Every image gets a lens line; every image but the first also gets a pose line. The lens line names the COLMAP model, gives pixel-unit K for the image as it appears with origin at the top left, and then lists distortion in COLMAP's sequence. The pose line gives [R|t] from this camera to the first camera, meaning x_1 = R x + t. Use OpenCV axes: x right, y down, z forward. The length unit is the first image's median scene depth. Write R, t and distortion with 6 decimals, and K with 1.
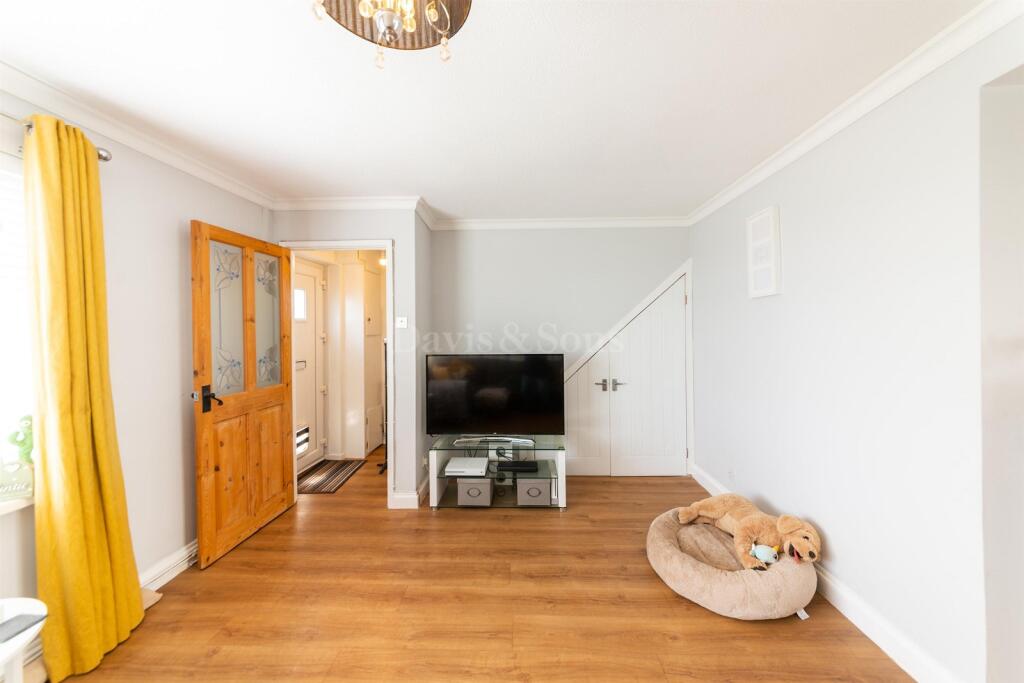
lens RADIAL K [[356.8, 0, 508.8], [0, 356.8, 328.8], [0, 0, 1]] dist [-0.004180, 0.000934]
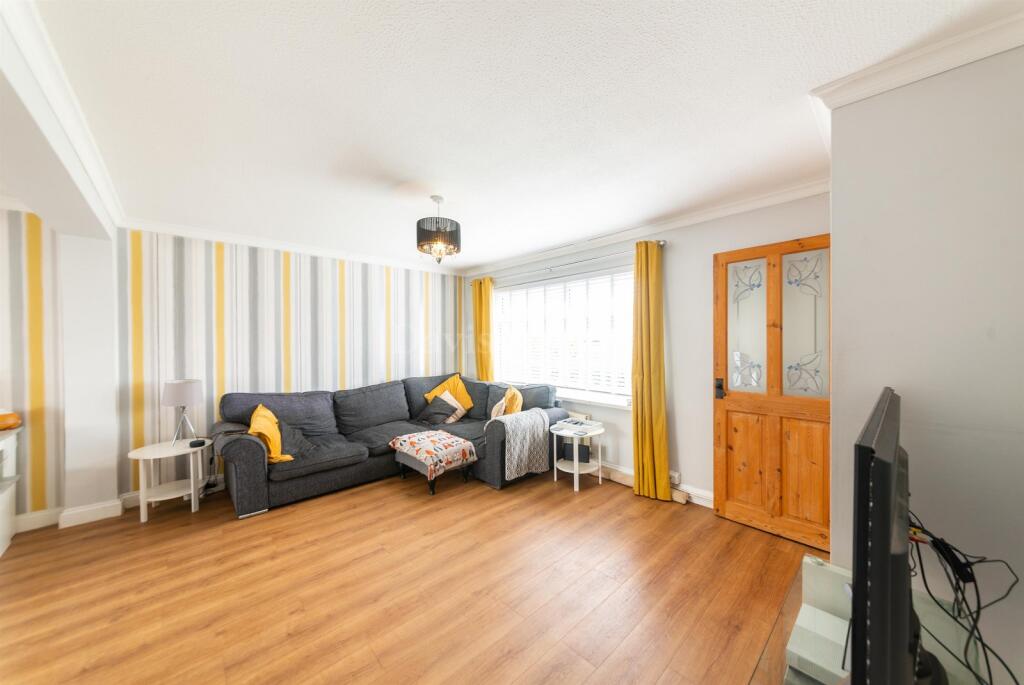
lens RADIAL K [[356.8, 0, 516.7], [0, 356.8, 344.0], [0, 0, 1]] dist [-0.004180, 0.000934]
pose [[-0.691198, 0.014828, -0.722513, 0.520968], [0.012409, 0.999886, 0.008649, 0.010736], [0.722558, -0.002988, -0.691303, 1.173910]]
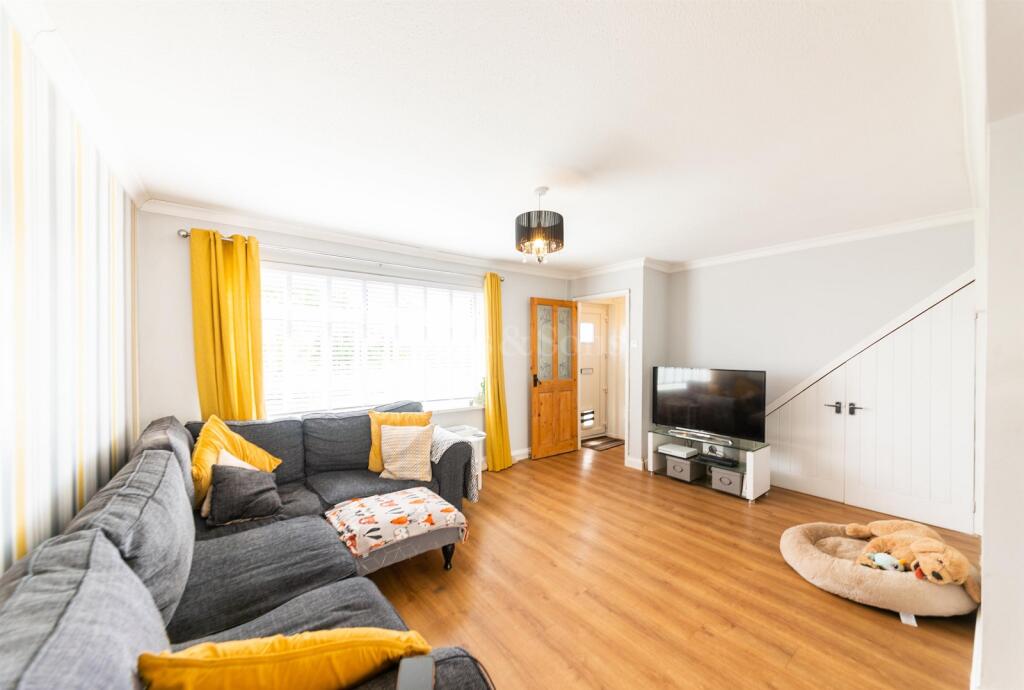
lens RADIAL K [[356.8, 0, 512.9], [0, 356.8, 353.0], [0, 0, 1]] dist [-0.004180, 0.000934]
pose [[0.635136, 0.013759, -0.772278, 0.603737], [-0.006393, 0.999901, 0.012557, 0.005068], [0.772374, -0.003038, 0.635161, -0.386406]]
